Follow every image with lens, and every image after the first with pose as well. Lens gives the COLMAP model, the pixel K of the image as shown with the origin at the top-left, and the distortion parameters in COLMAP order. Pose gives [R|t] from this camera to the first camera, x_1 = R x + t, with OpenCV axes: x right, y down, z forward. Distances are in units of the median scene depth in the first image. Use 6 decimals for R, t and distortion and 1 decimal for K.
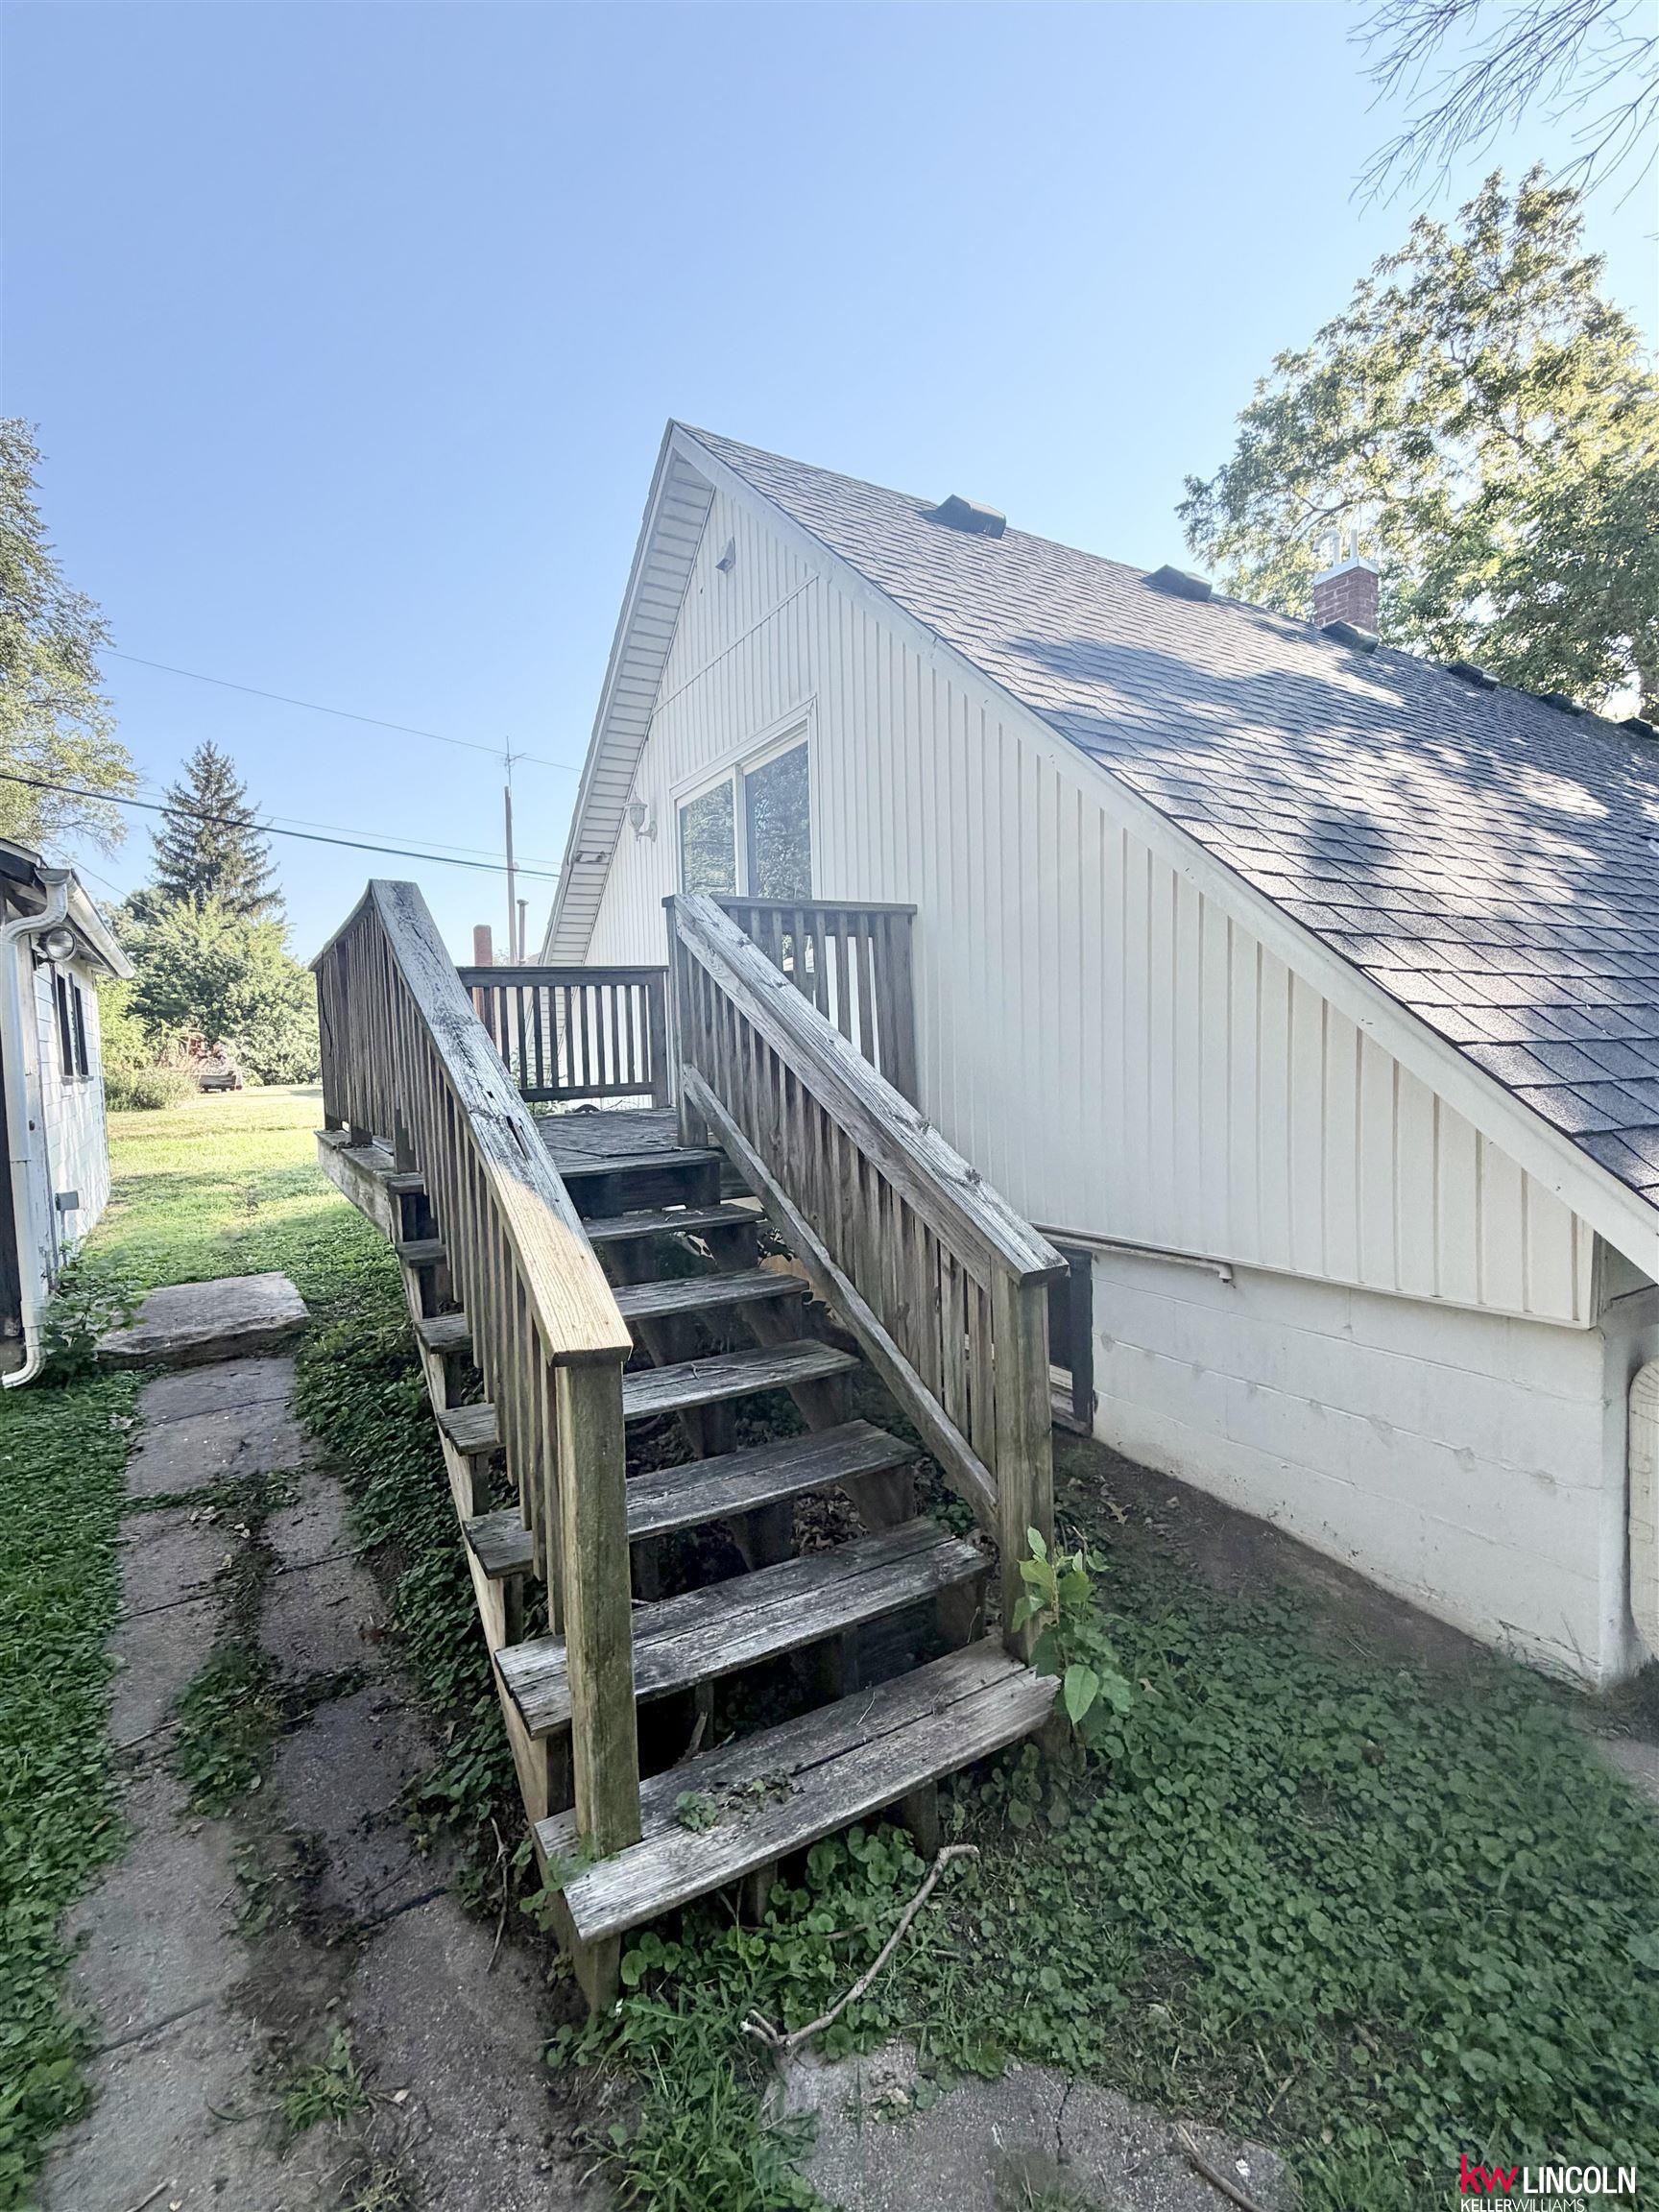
lens RADIAL K [[1013.6, 0, 843.1], [0, 1013.6, 1102.1], [0, 0, 1]] dist [-0.000455, 0.000429]
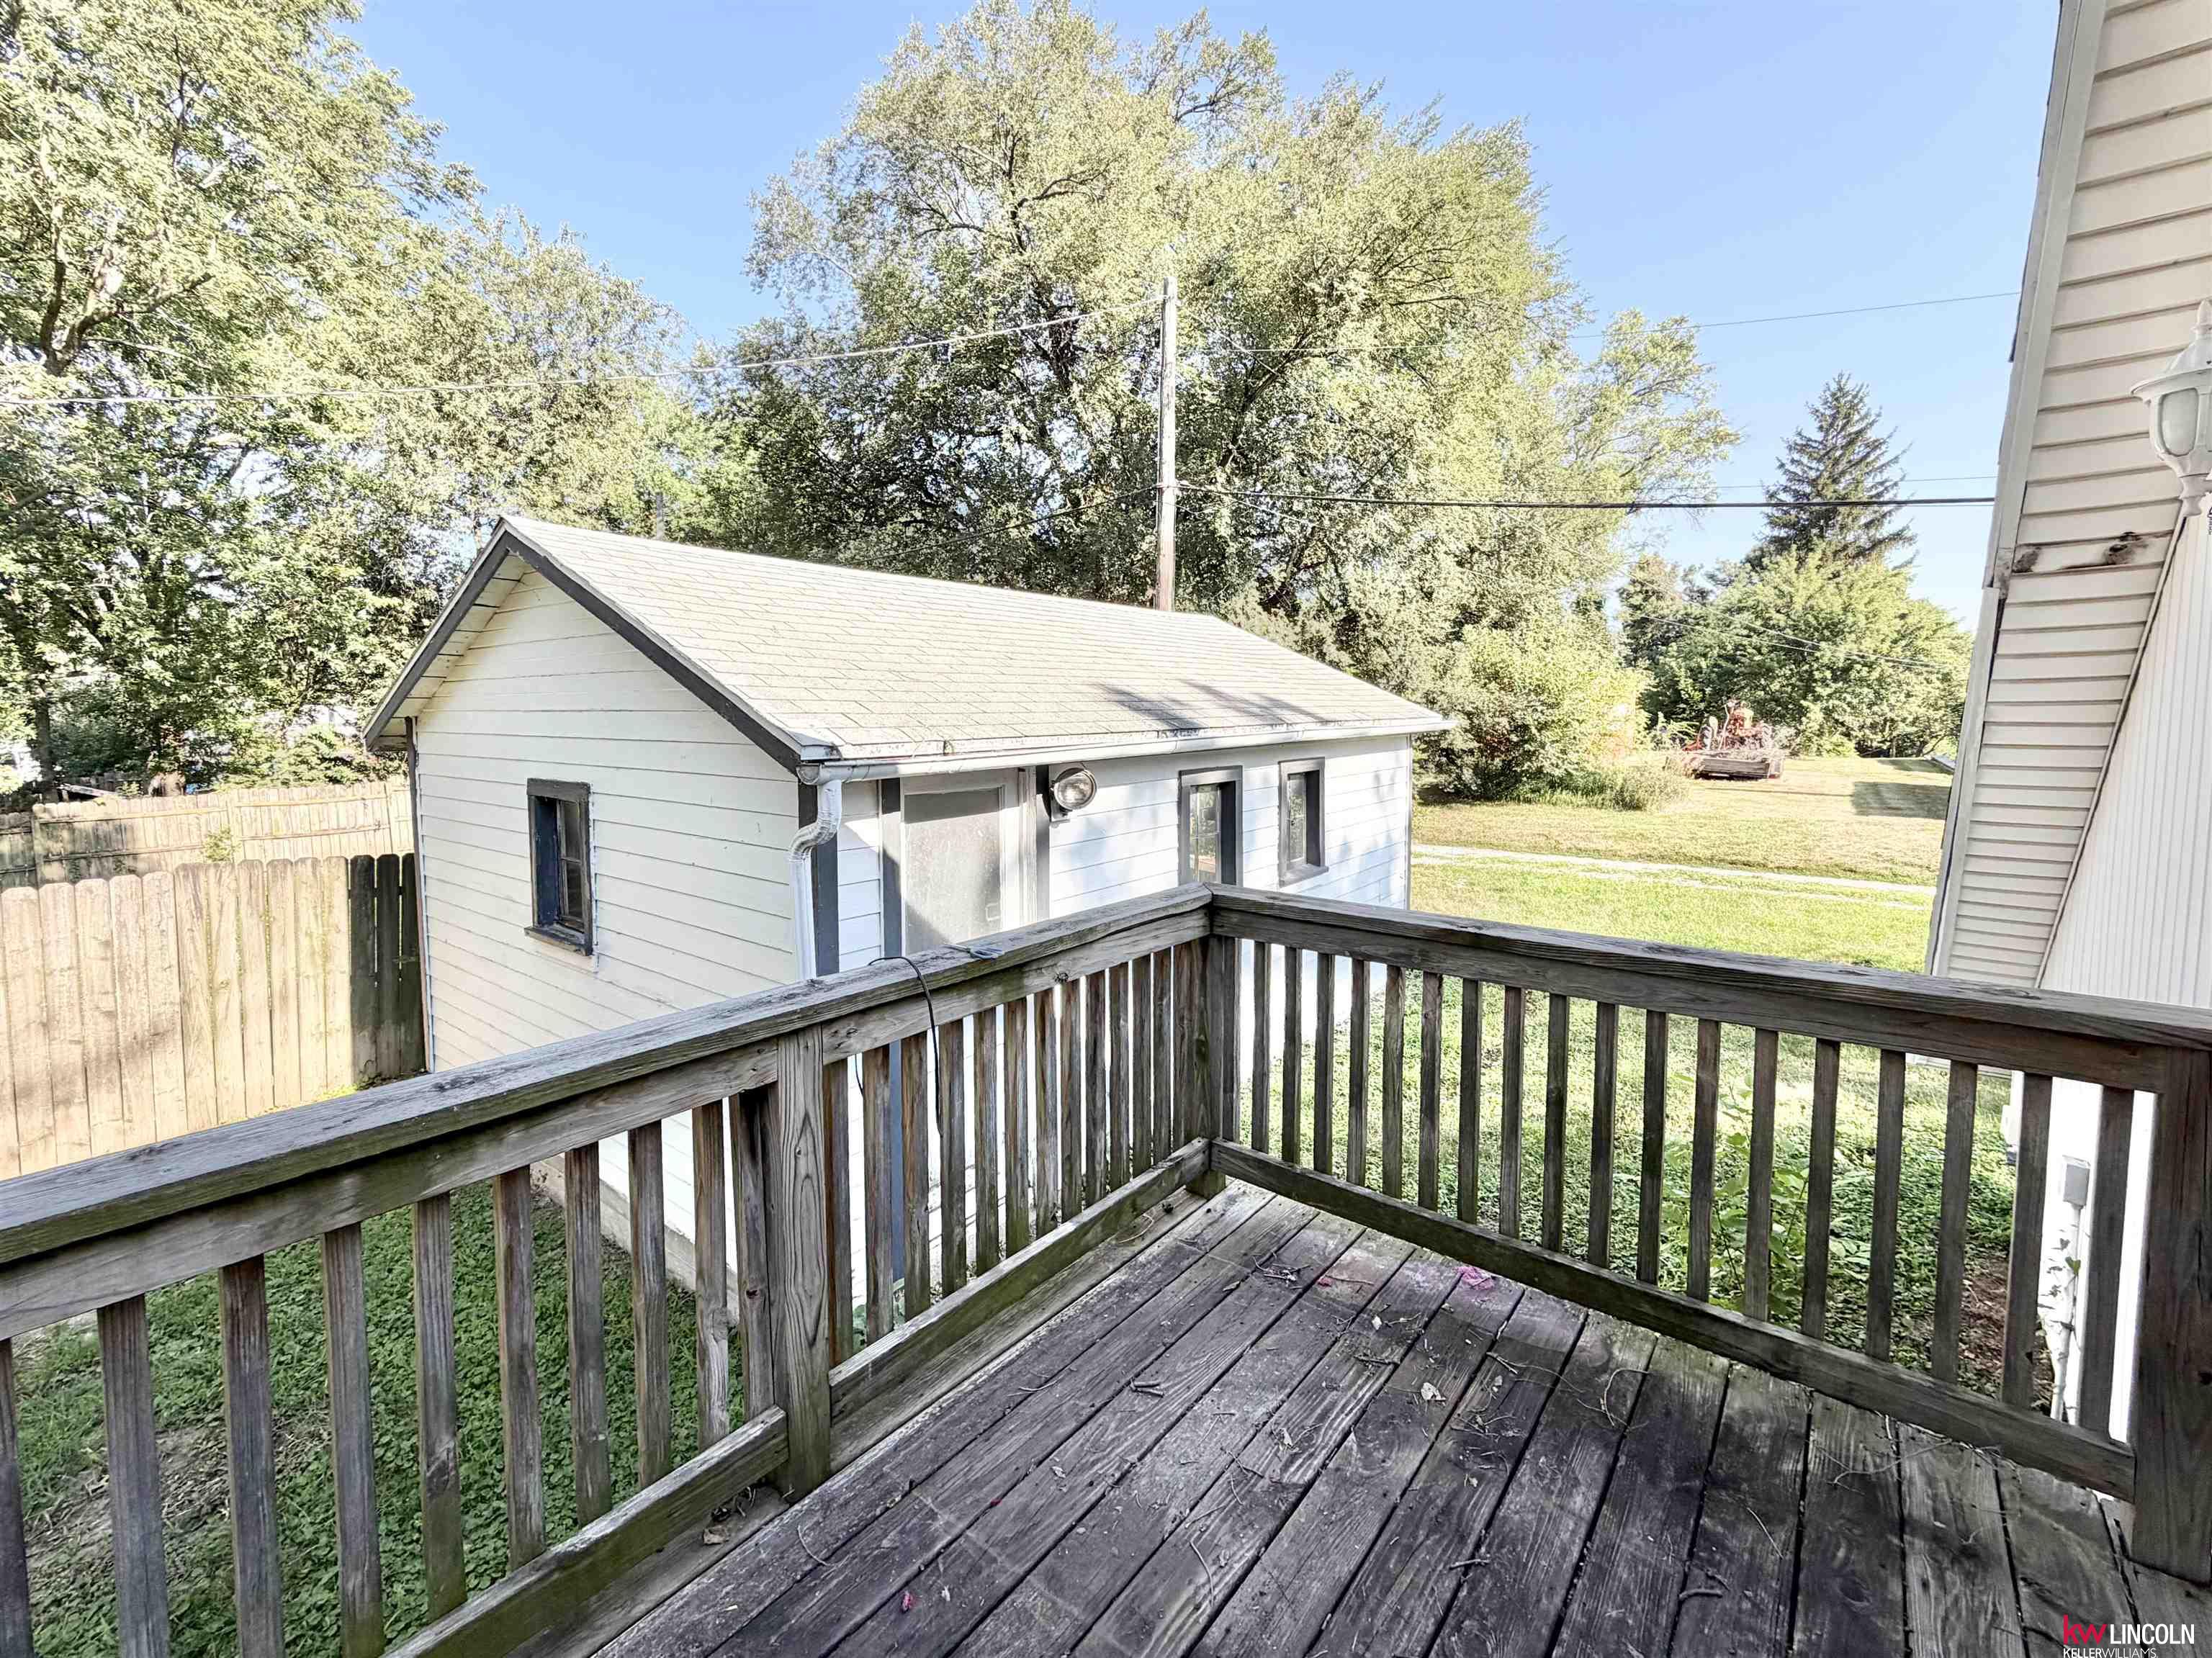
lens RADIAL K [[948.5, 0, 1077.1], [0, 948.5, 774.7], [0, 0, 1]] dist [-0.001204, -0.000323]
pose [[0.322421, 0.093863, -0.941931, -0.018776], [-0.057315, 0.995182, 0.079550, -0.060753], [0.944860, 0.028338, 0.326247, 0.203895]]
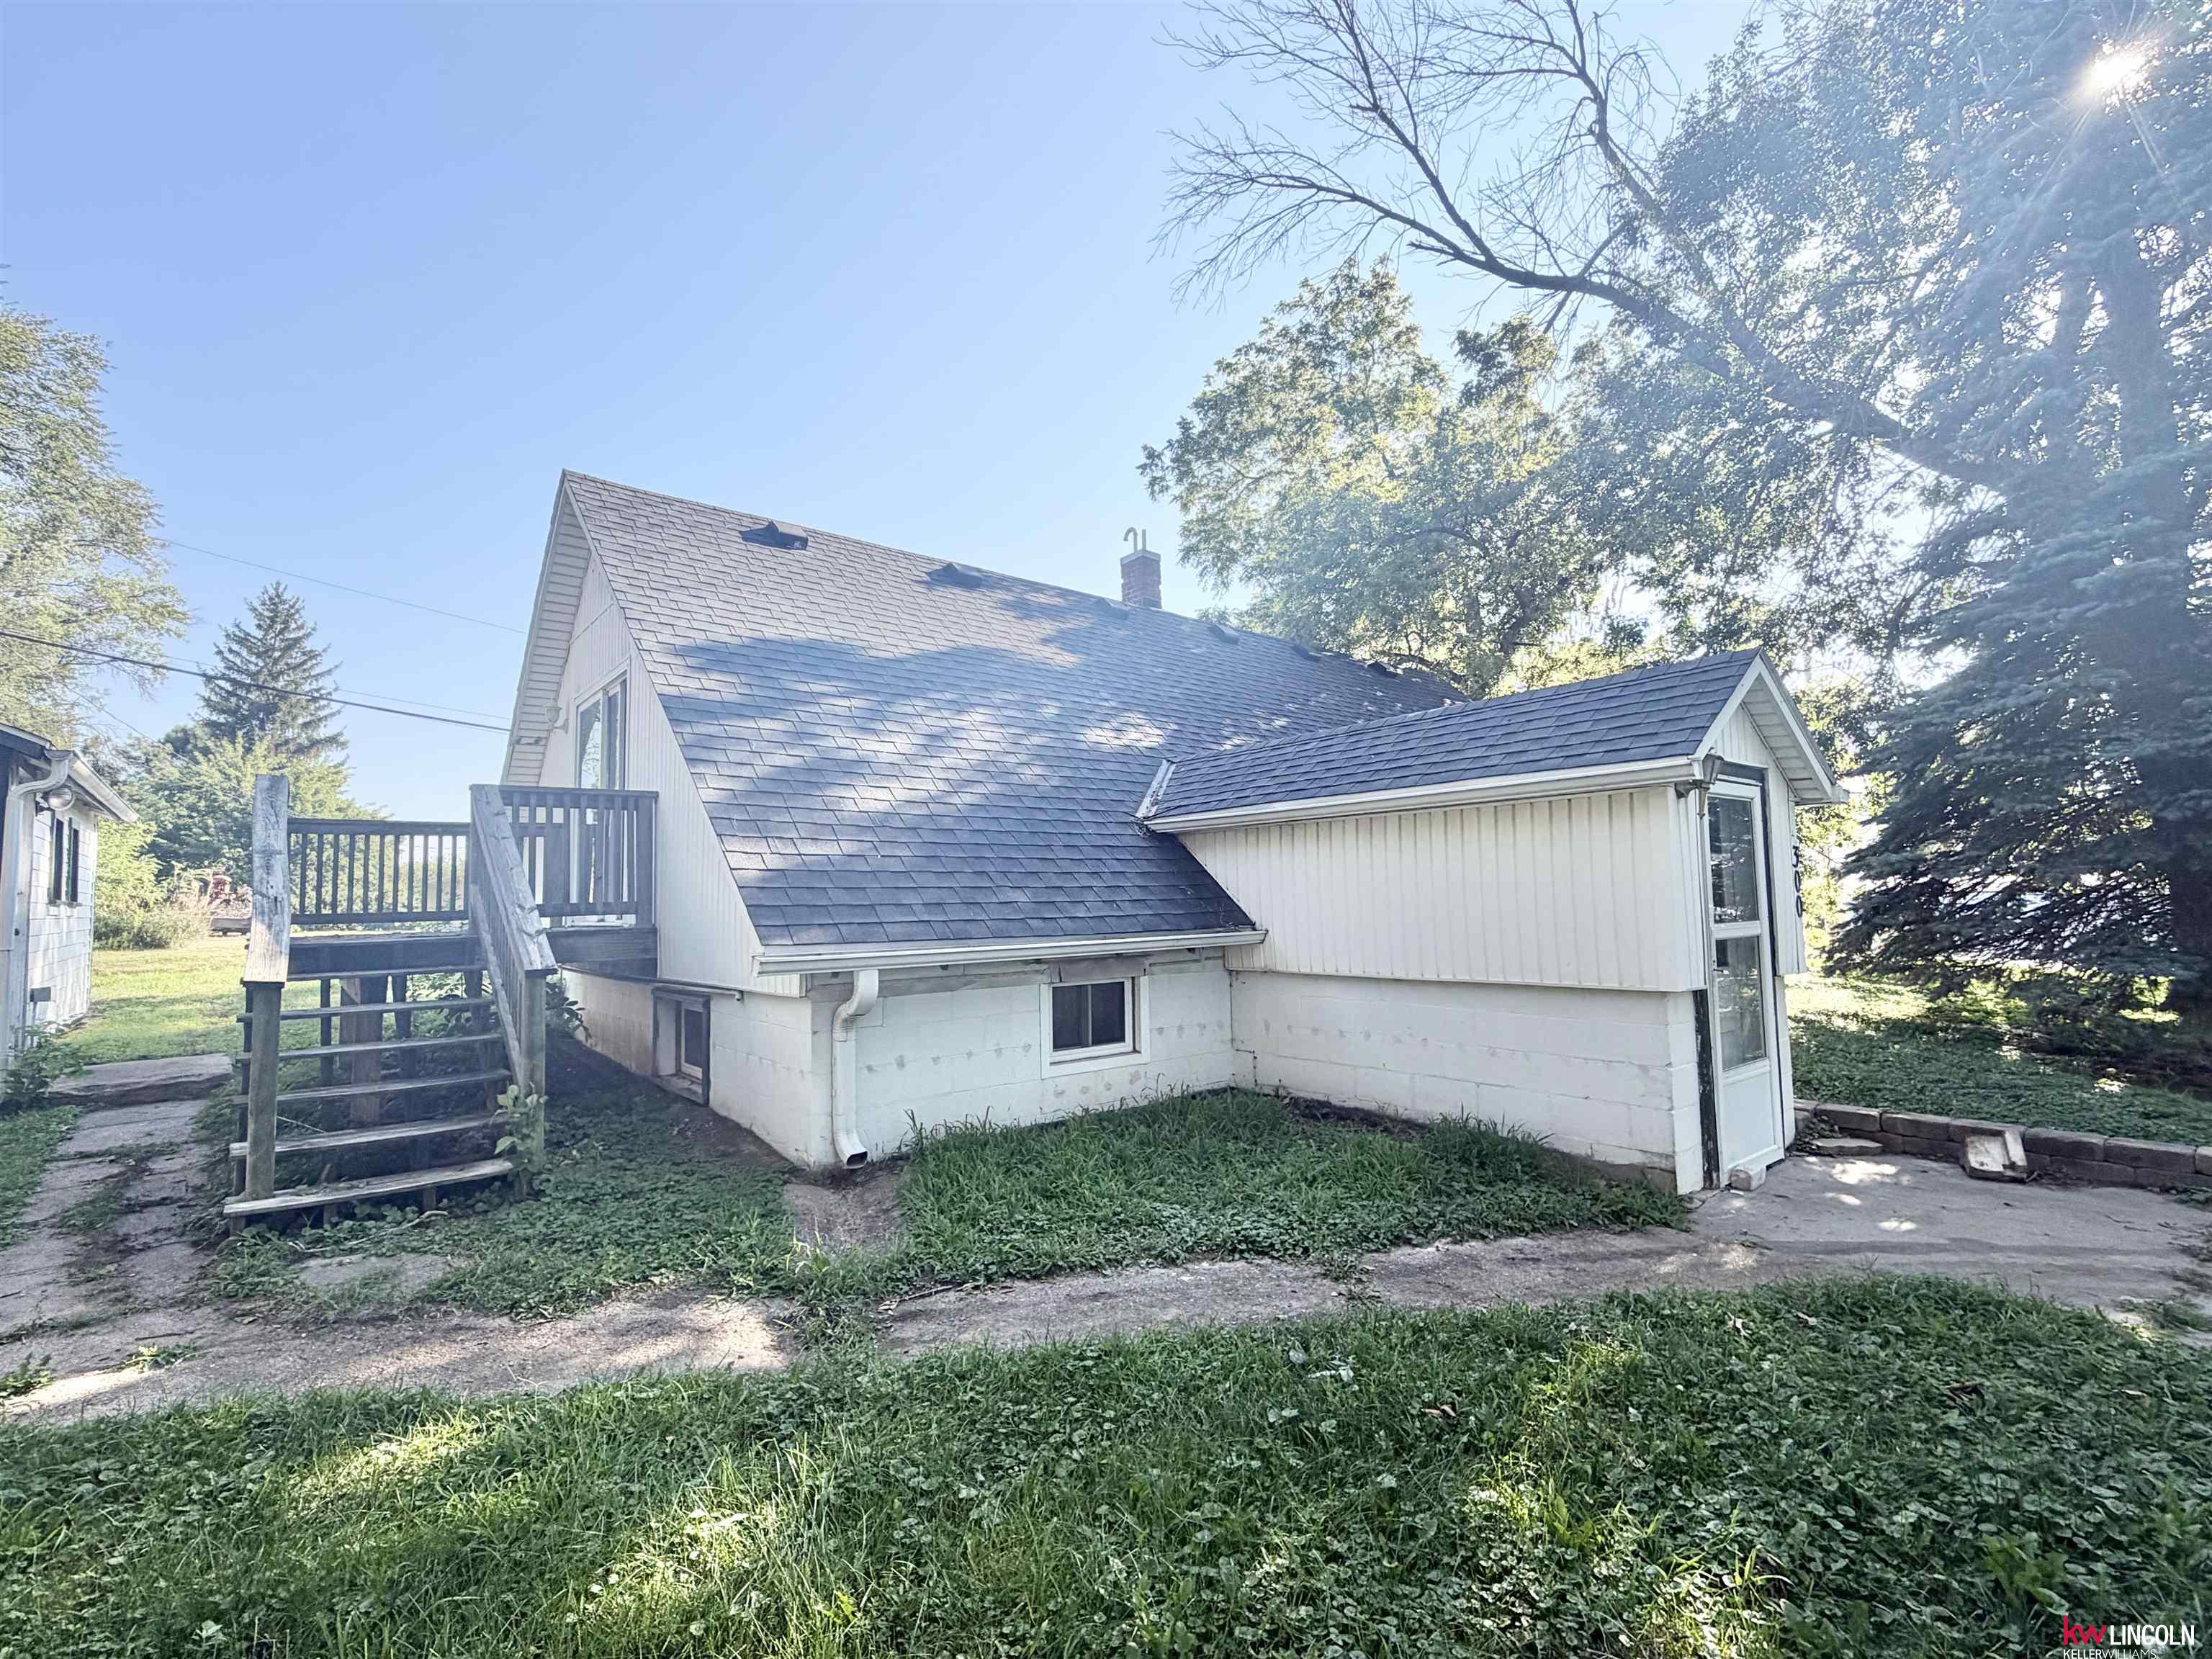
lens RADIAL K [[1013.6, 0, 1119.6], [0, 1013.6, 830.0], [0, 0, 1]] dist [-0.000455, 0.000429]
pose [[0.989129, 0.022333, 0.145344, 0.112761], [-0.003570, 0.991755, -0.128099, 0.014604], [-0.147007, 0.126188, 0.981053, -0.138908]]
